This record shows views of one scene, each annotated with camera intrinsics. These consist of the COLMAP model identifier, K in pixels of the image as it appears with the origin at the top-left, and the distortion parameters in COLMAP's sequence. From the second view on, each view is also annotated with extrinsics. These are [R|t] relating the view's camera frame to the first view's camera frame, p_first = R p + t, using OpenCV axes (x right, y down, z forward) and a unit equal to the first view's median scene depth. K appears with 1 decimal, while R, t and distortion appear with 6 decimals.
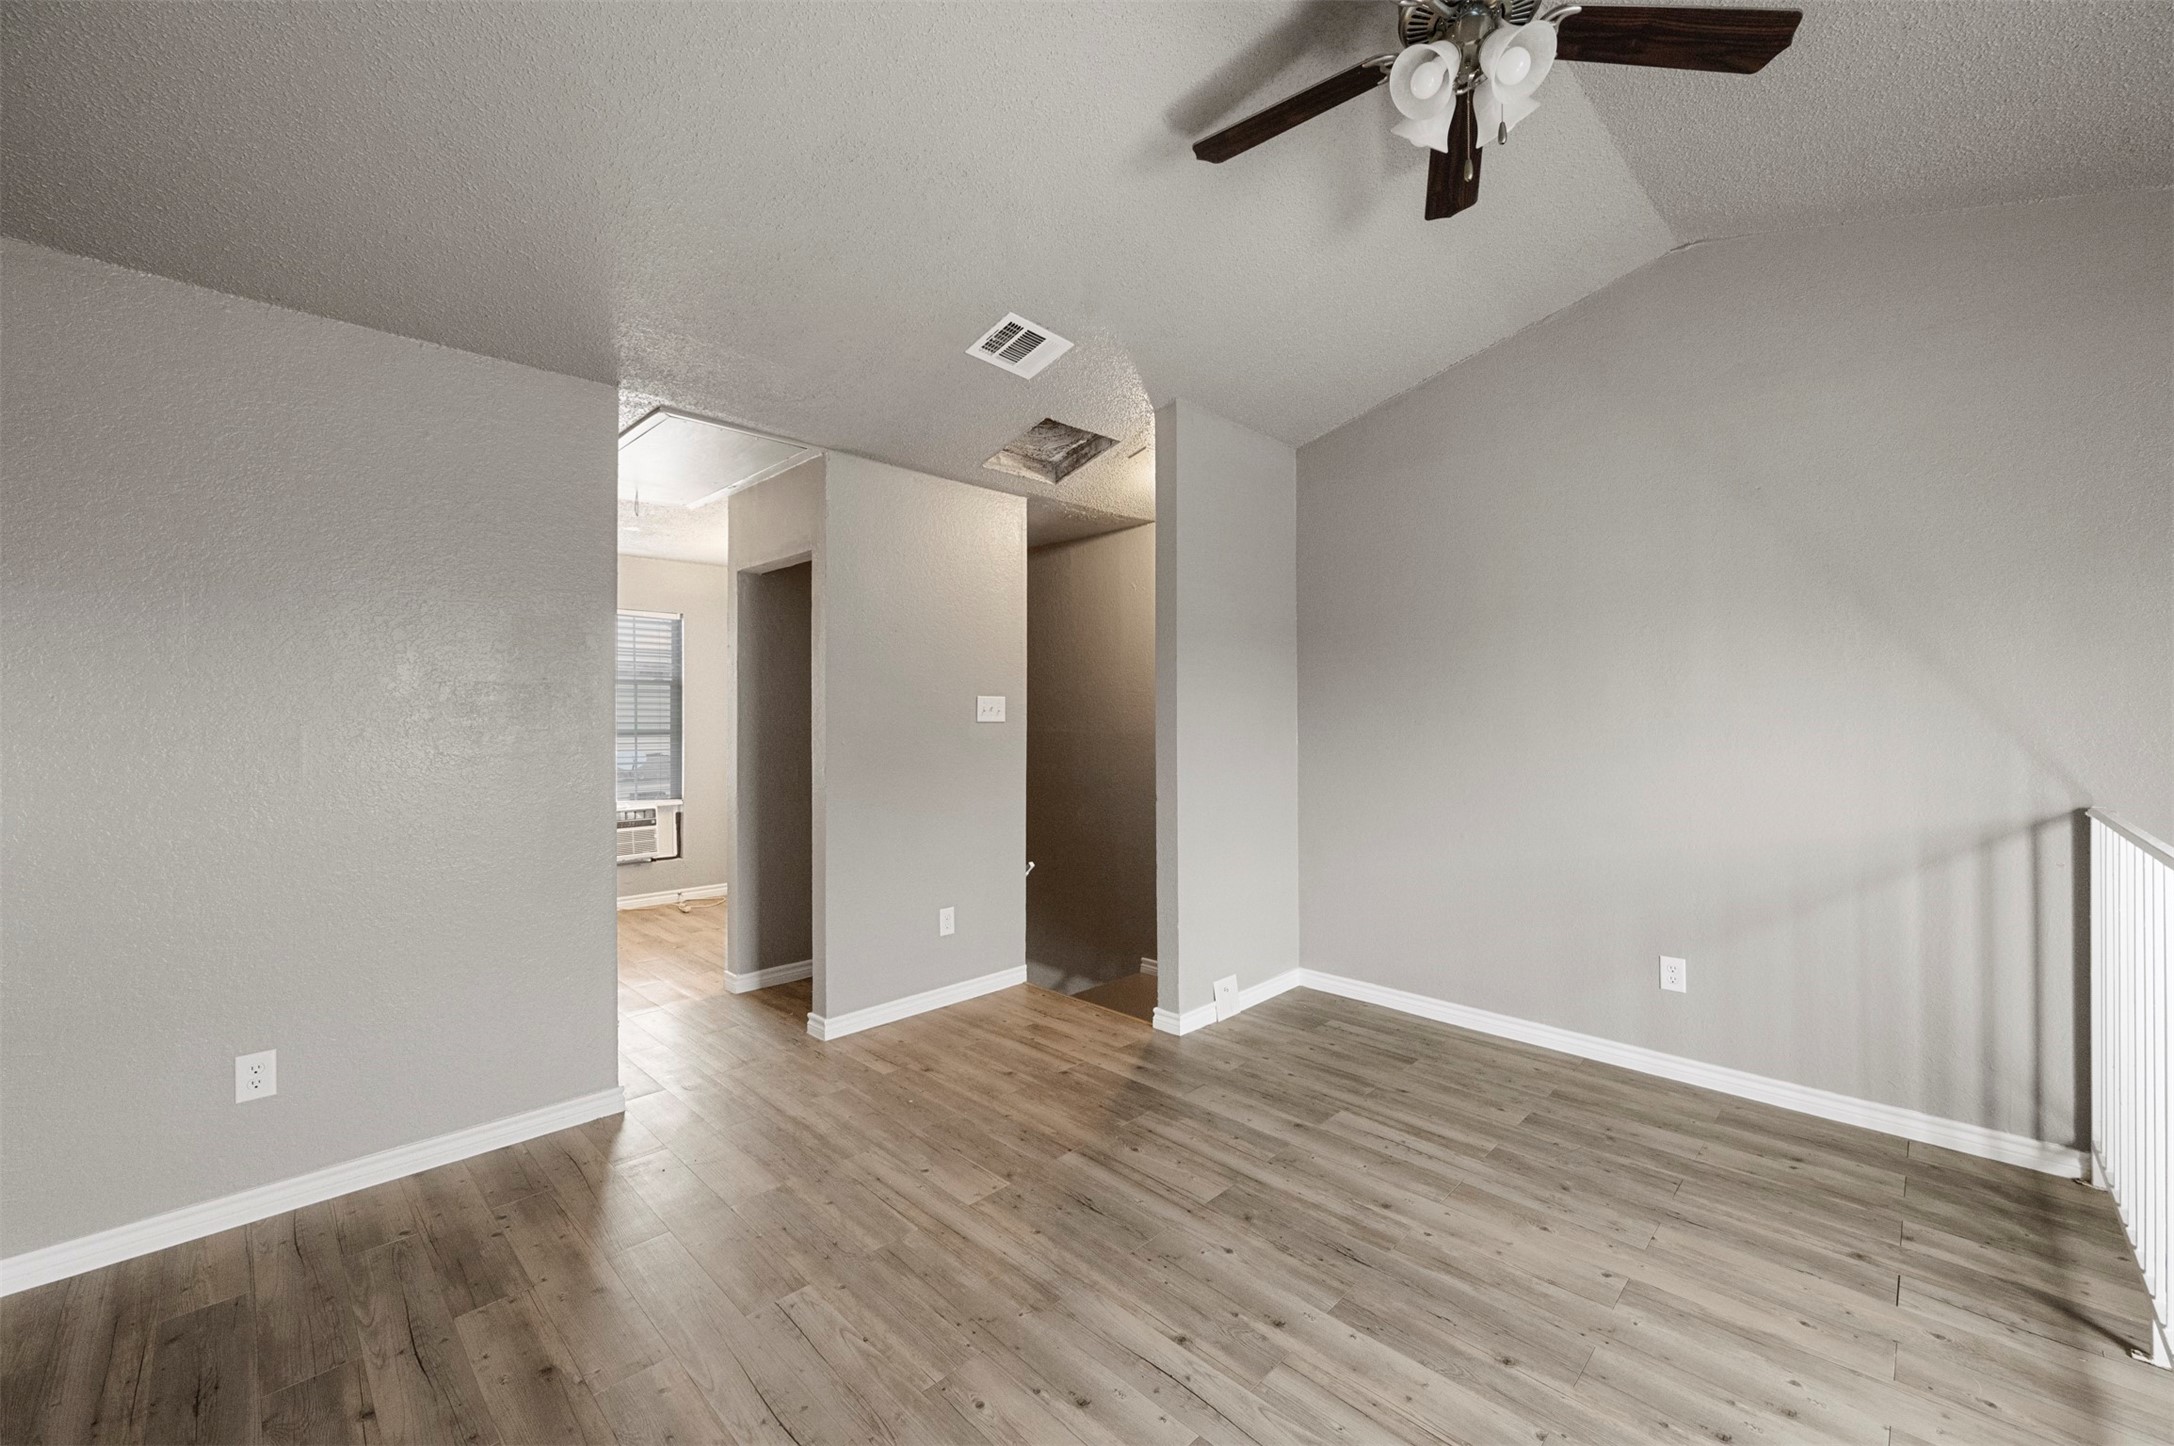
lens RADIAL K [[856.5, 0, 1083.8], [0, 856.5, 716.6], [0, 0, 1]] dist [-0.000964, -0.000042]
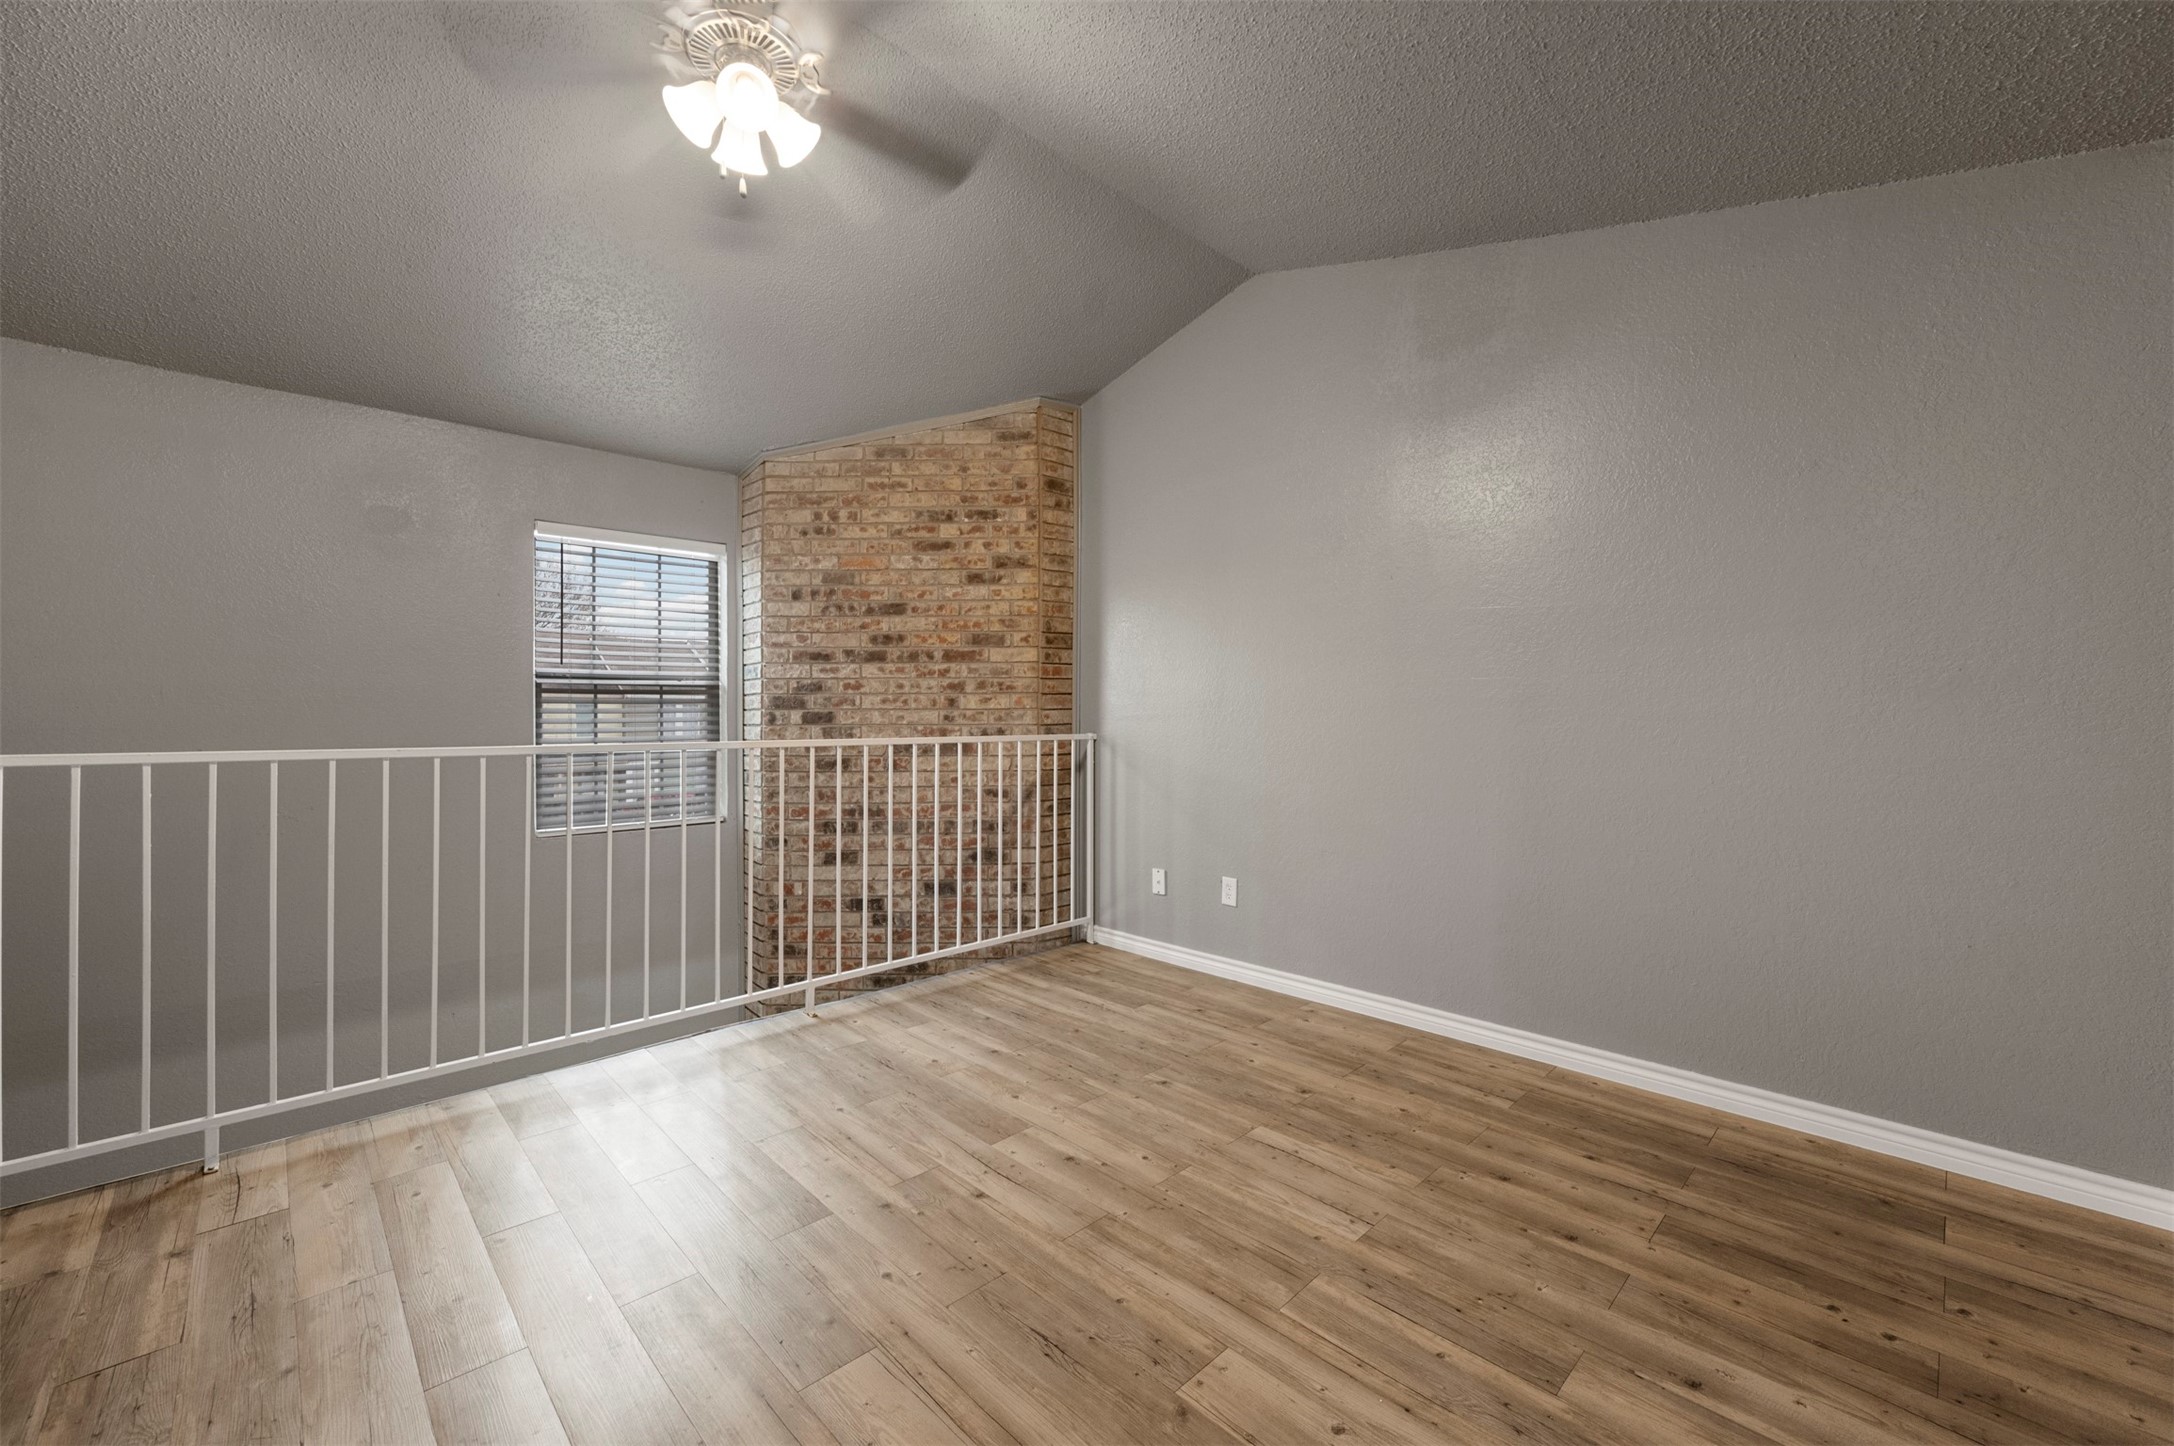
lens RADIAL K [[856.5, 0, 1081.8], [0, 856.5, 716.2], [0, 0, 1]] dist [-0.000964, -0.000042]
pose [[-0.999820, 0.002539, 0.018816, -0.037596], [0.002439, 0.999983, -0.005330, 0.086073], [-0.018830, -0.005283, -0.999809, 1.853338]]
